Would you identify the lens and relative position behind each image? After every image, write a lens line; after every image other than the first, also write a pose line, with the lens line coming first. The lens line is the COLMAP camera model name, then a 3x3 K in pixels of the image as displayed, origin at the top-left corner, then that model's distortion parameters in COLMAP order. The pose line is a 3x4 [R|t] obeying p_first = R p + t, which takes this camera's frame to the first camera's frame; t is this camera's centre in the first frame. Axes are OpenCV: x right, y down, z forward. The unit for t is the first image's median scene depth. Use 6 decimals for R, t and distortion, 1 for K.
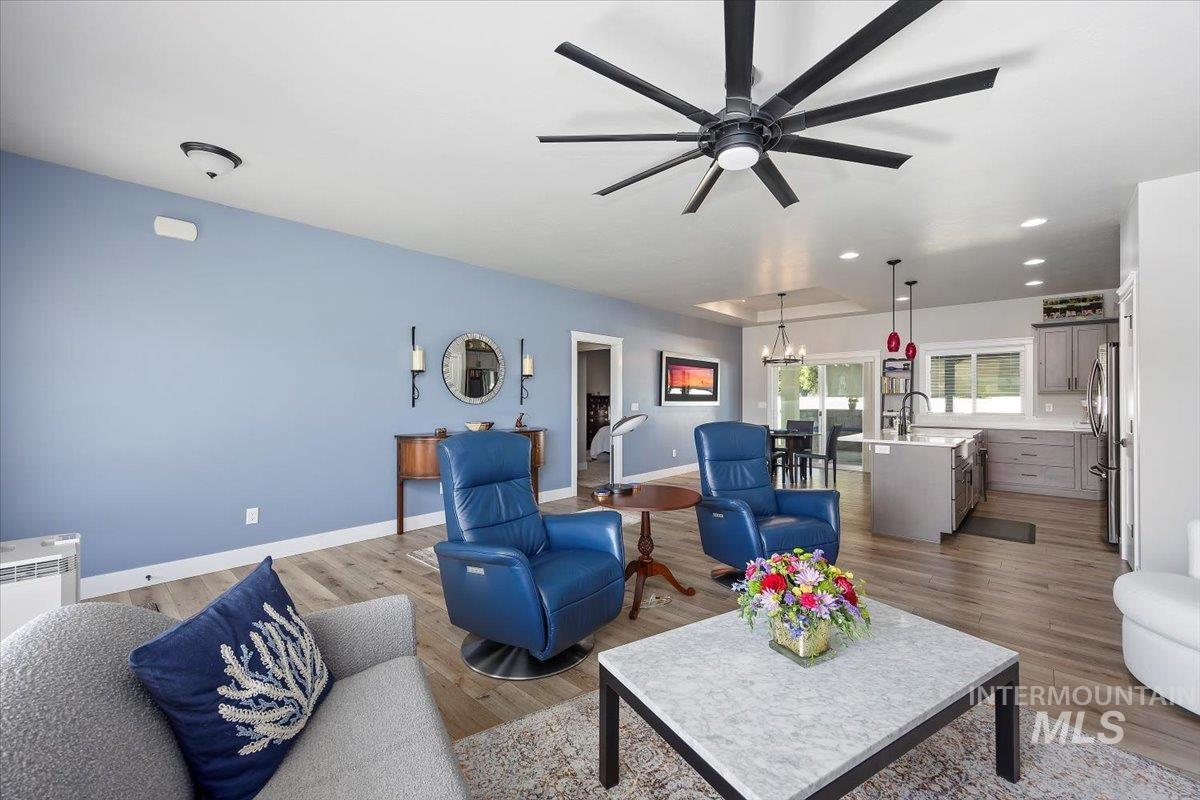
lens RADIAL K [[473.9, 0, 588.8], [0, 473.9, 395.4], [0, 0, 1]] dist [-0.000328, 0.000019]
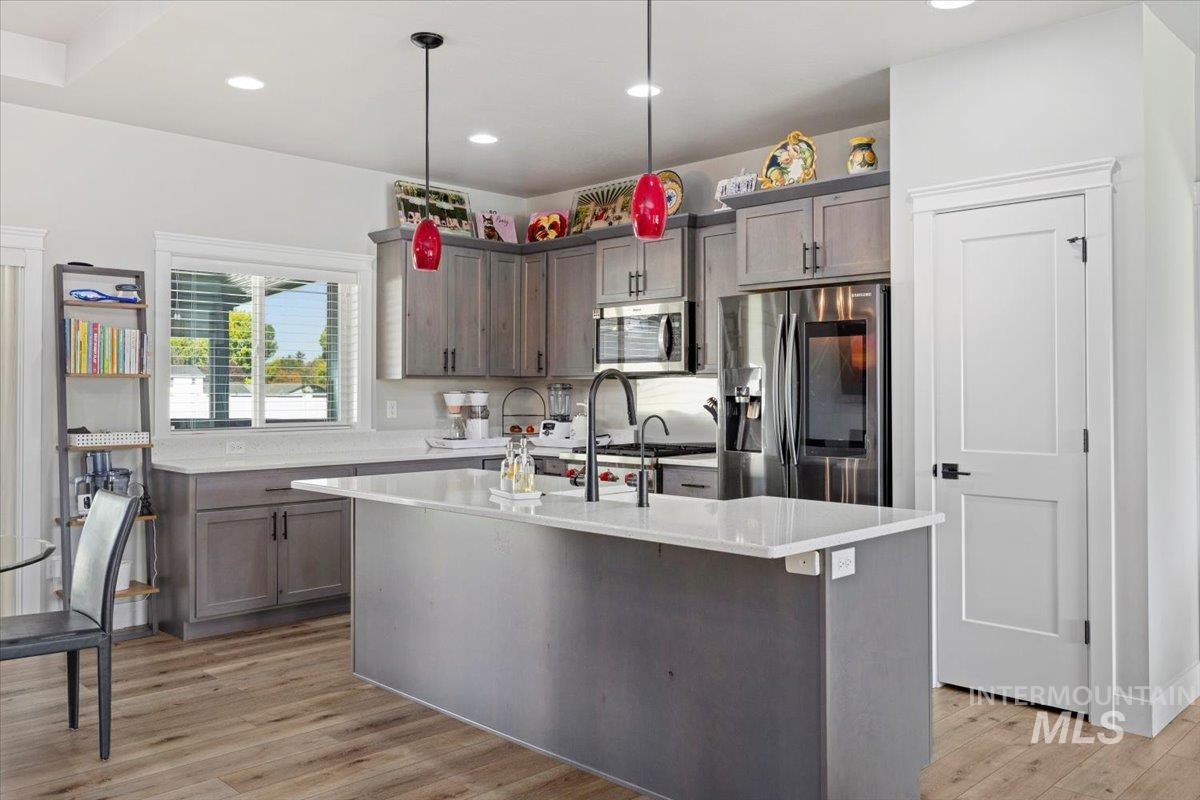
lens RADIAL K [[960.8, 0, 622.0], [0, 960.8, 371.5], [0, 0, 1]] dist [-0.009103, 0.001157]
pose [[0.013516, 0.020885, 0.999691, 0.013913], [-0.005434, 0.999769, -0.020814, 0.005403], [-0.999894, -0.005151, 0.013627, 0.673411]]
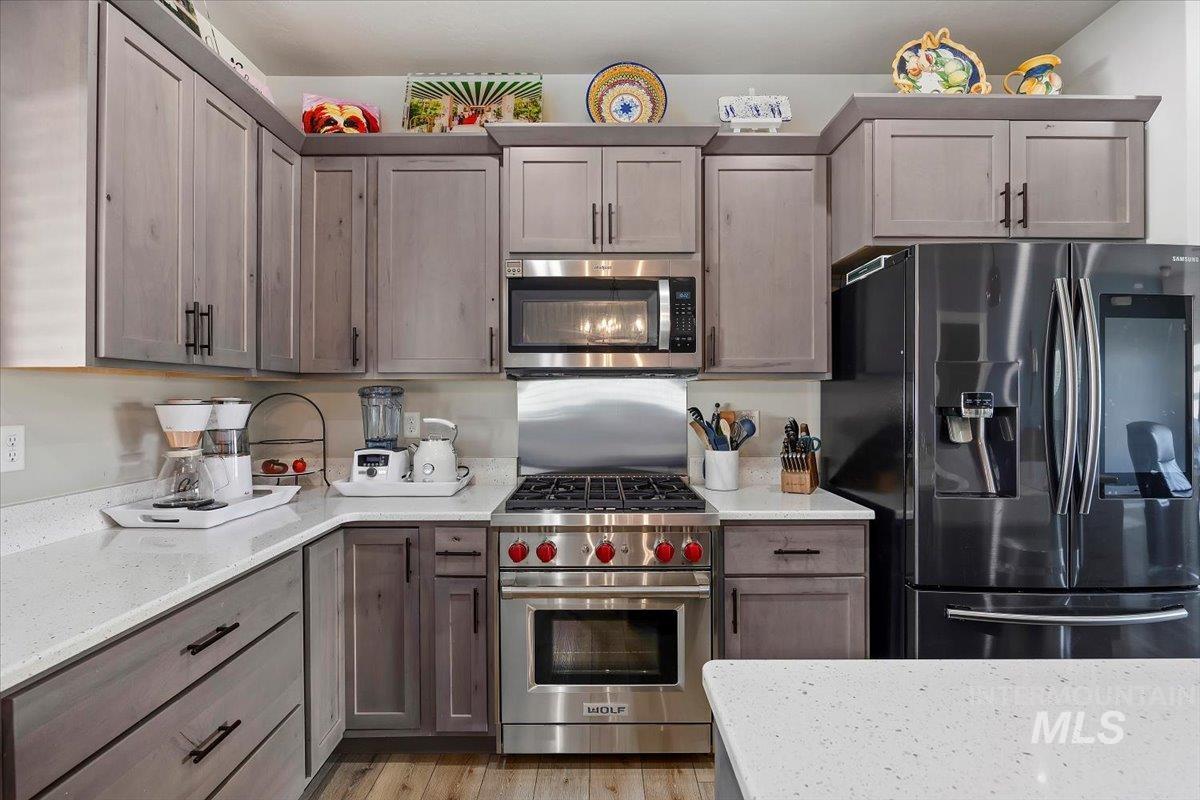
lens RADIAL K [[596.4, 0, 600.0], [0, 596.4, 400.0], [0, 0, 1]] dist [-0.012076, -0.000110]
pose [[-0.686633, -0.001547, 0.727003, 0.579635], [-0.002042, 0.999998, 0.000200, 0.005385], [-0.727002, -0.001348, -0.686634, 0.880695]]
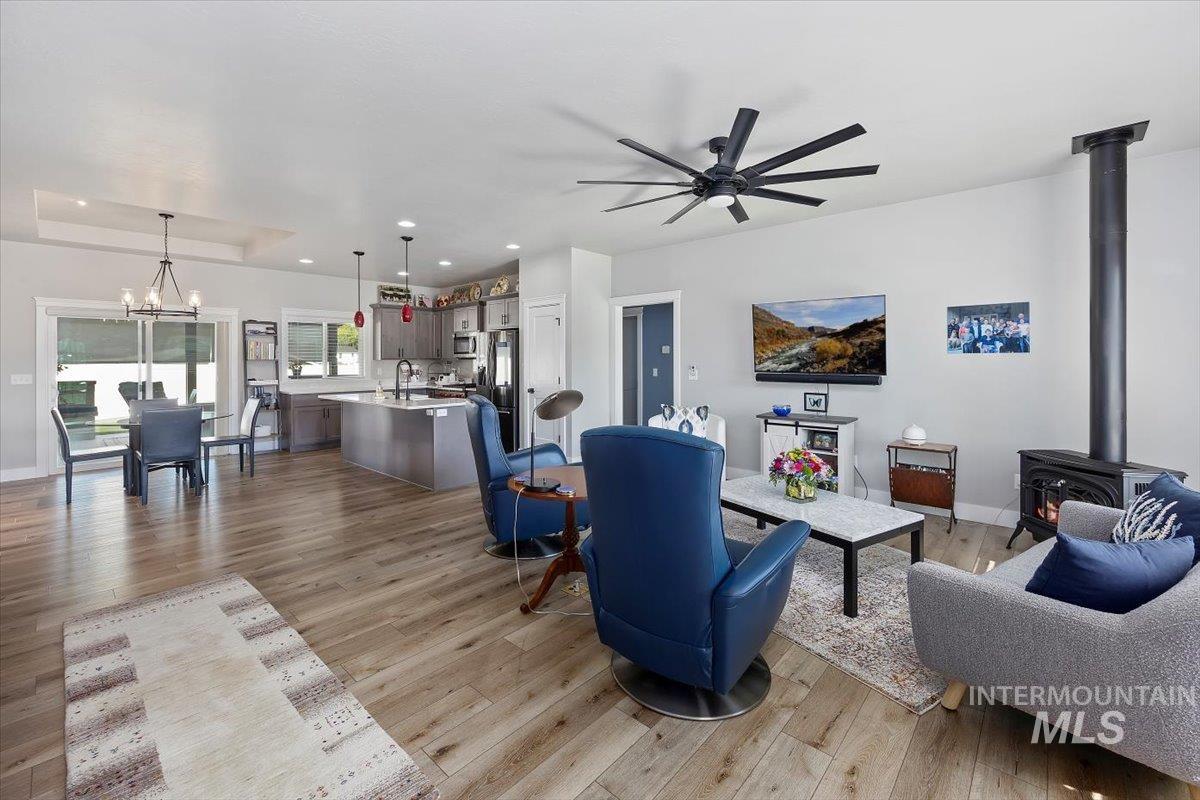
lens RADIAL K [[507.1, 0, 603.6], [0, 507.1, 354.6], [0, 0, 1]] dist [0.000237, 0.000232]
pose [[-0.018848, 0.009821, 0.999774, -0.337985], [-0.001297, 0.999951, -0.009847, -0.005613], [-0.999822, -0.001483, -0.018834, 0.385738]]
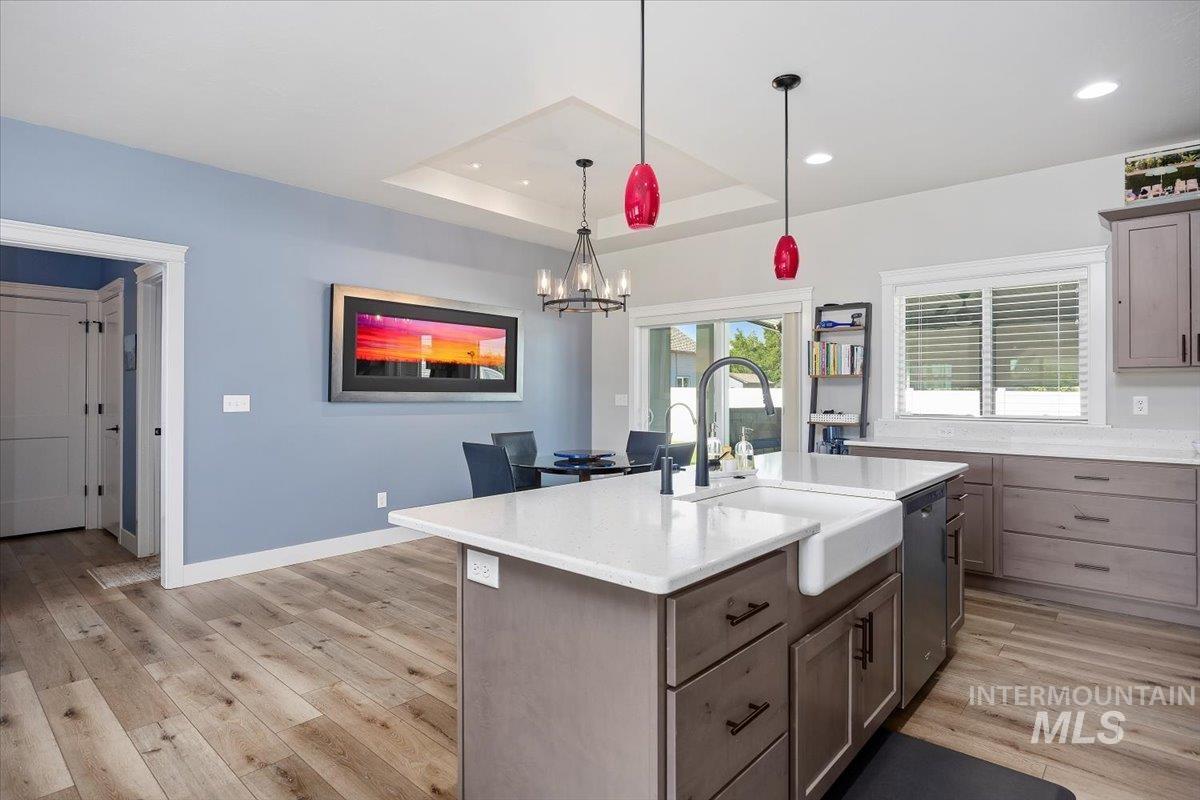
lens RADIAL K [[619.5, 0, 576.1], [0, 619.5, 386.3], [0, 0, 1]] dist [-0.021021, -0.000757]
pose [[0.999950, 0.002075, 0.009772, 0.397519], [-0.002068, 0.999998, -0.000766, 0.007786], [-0.009774, 0.000746, 0.999952, 0.396149]]
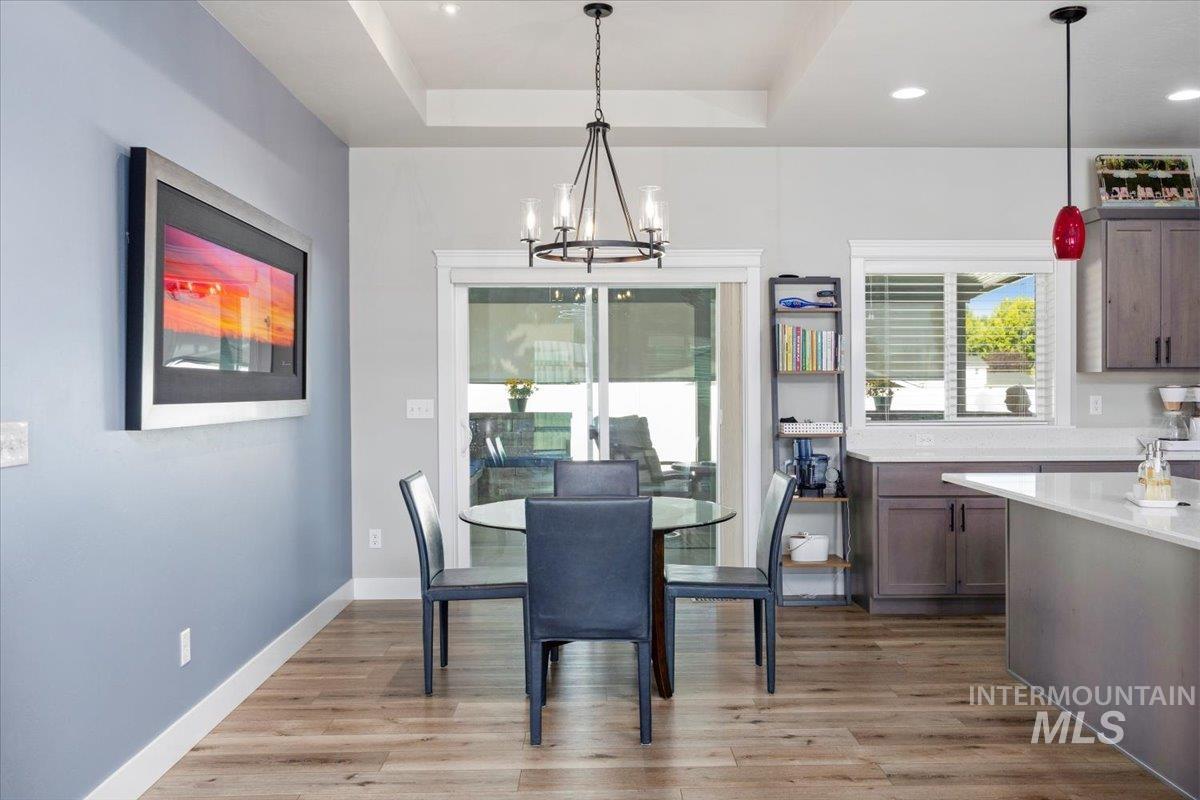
lens RADIAL K [[1009.4, 0, 602.2], [0, 1009.4, 393.7], [0, 0, 1]] dist [-0.009352, -0.001963]
pose [[0.713023, -0.009262, 0.701079, -0.002827], [-0.001086, 0.999897, 0.014314, 0.001816], [-0.701140, -0.010968, 0.712940, 0.584392]]
